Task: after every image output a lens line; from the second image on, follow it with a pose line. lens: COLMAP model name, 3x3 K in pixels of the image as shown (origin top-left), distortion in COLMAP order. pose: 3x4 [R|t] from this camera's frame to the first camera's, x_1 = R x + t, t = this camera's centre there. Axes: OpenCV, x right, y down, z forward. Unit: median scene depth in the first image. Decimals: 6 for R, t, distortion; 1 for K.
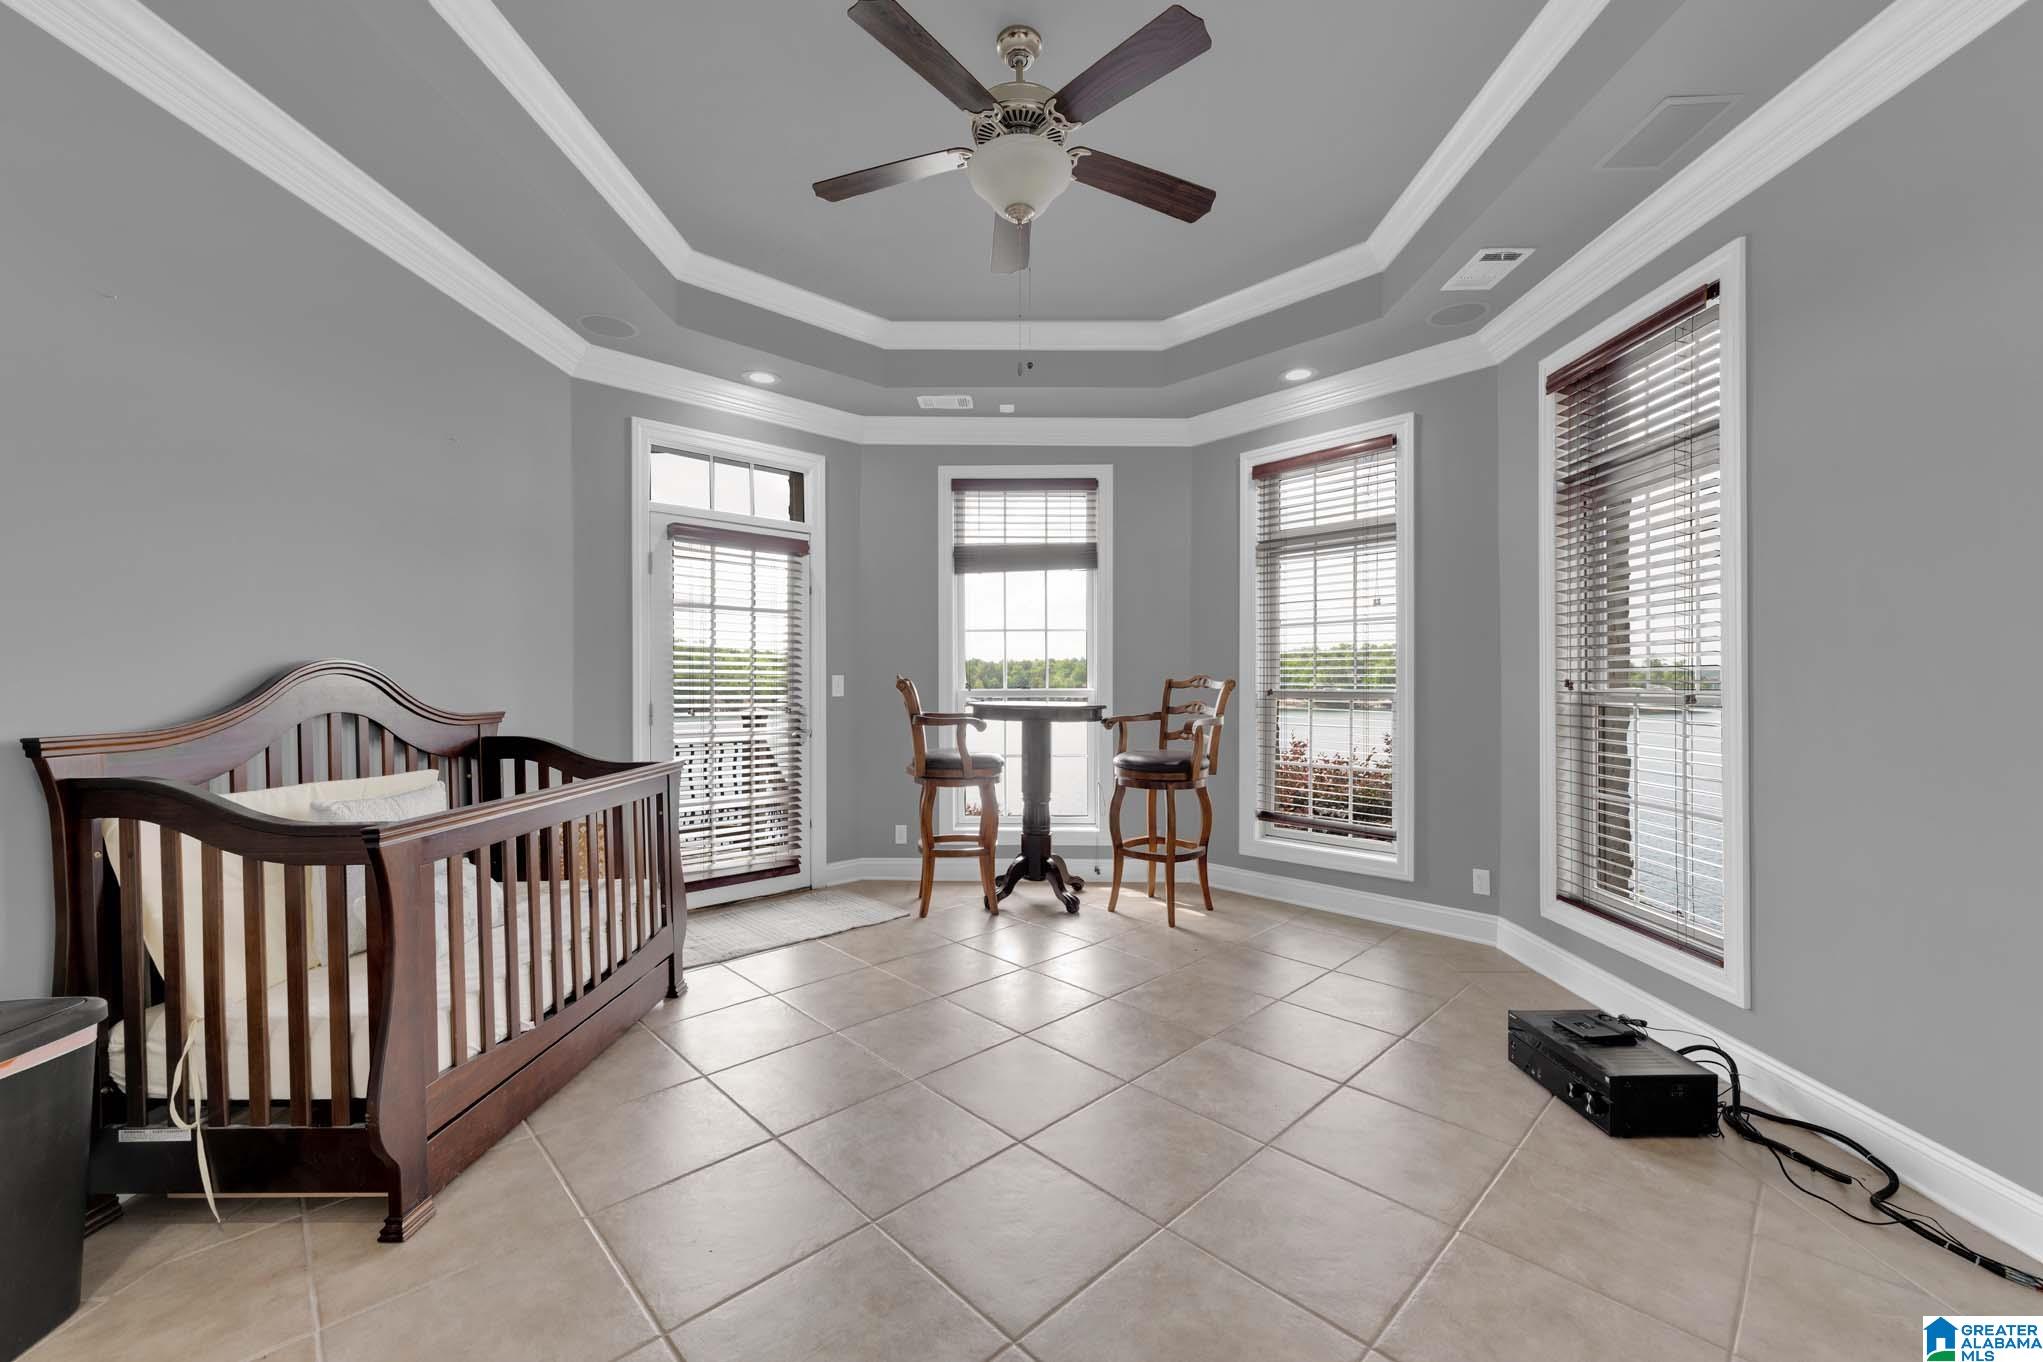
lens RADIAL K [[797.3, 0, 1025.3], [0, 797.3, 684.2], [0, 0, 1]] dist [-0.001959, -0.000774]
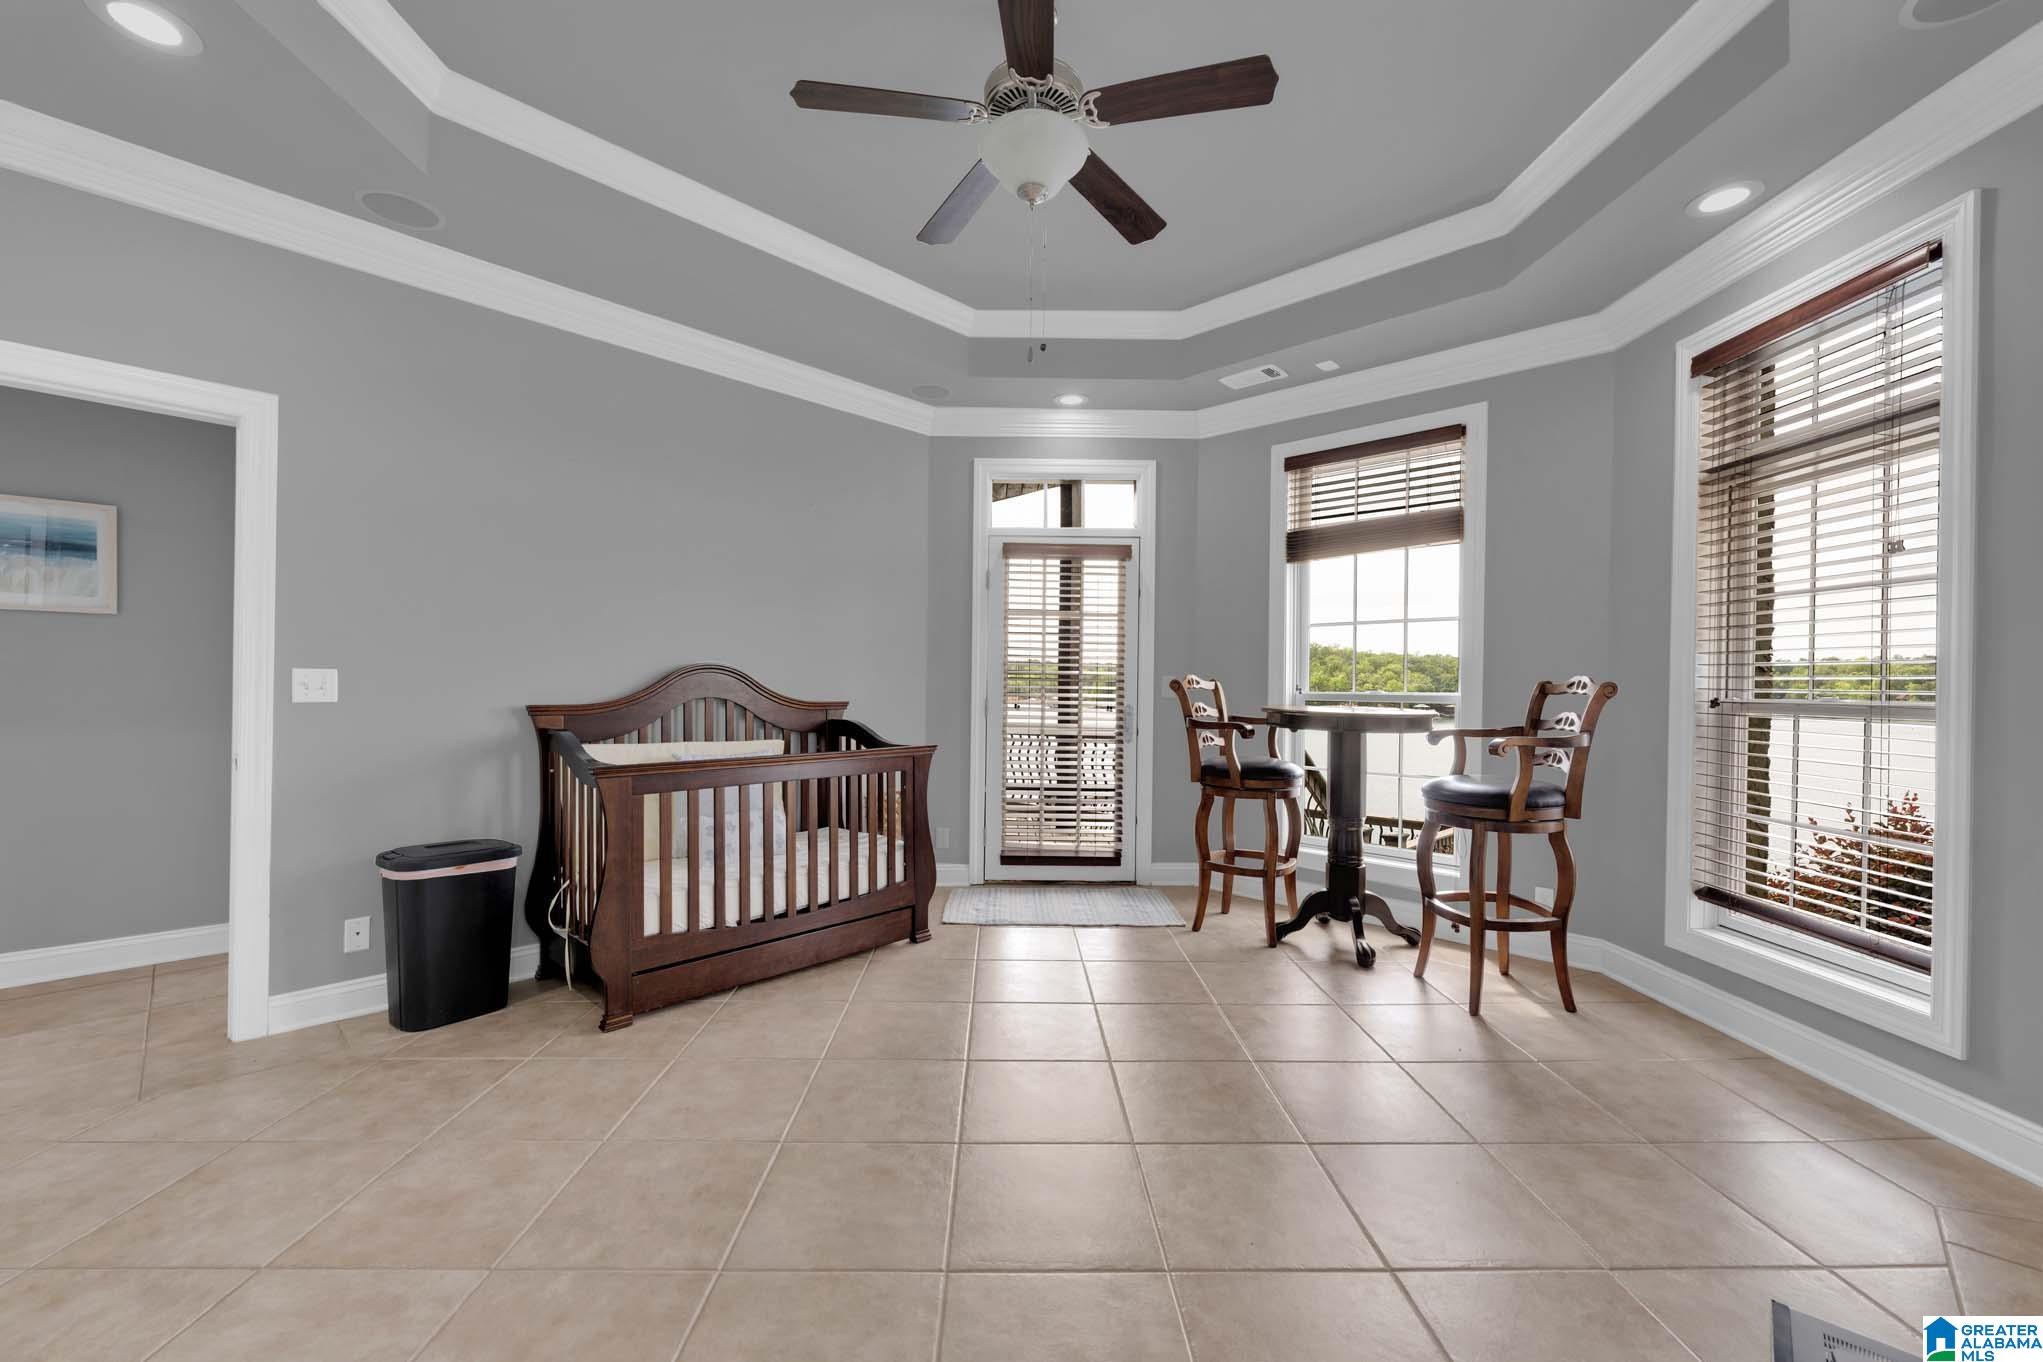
lens RADIAL K [[797.3, 0, 1011.3], [0, 797.3, 684.8], [0, 0, 1]] dist [-0.001959, -0.000774]
pose [[0.734560, 0.009983, -0.678470, 0.340129], [-0.011828, 0.999928, 0.001906, 0.000803], [0.678441, 0.006625, 0.734625, 0.150258]]
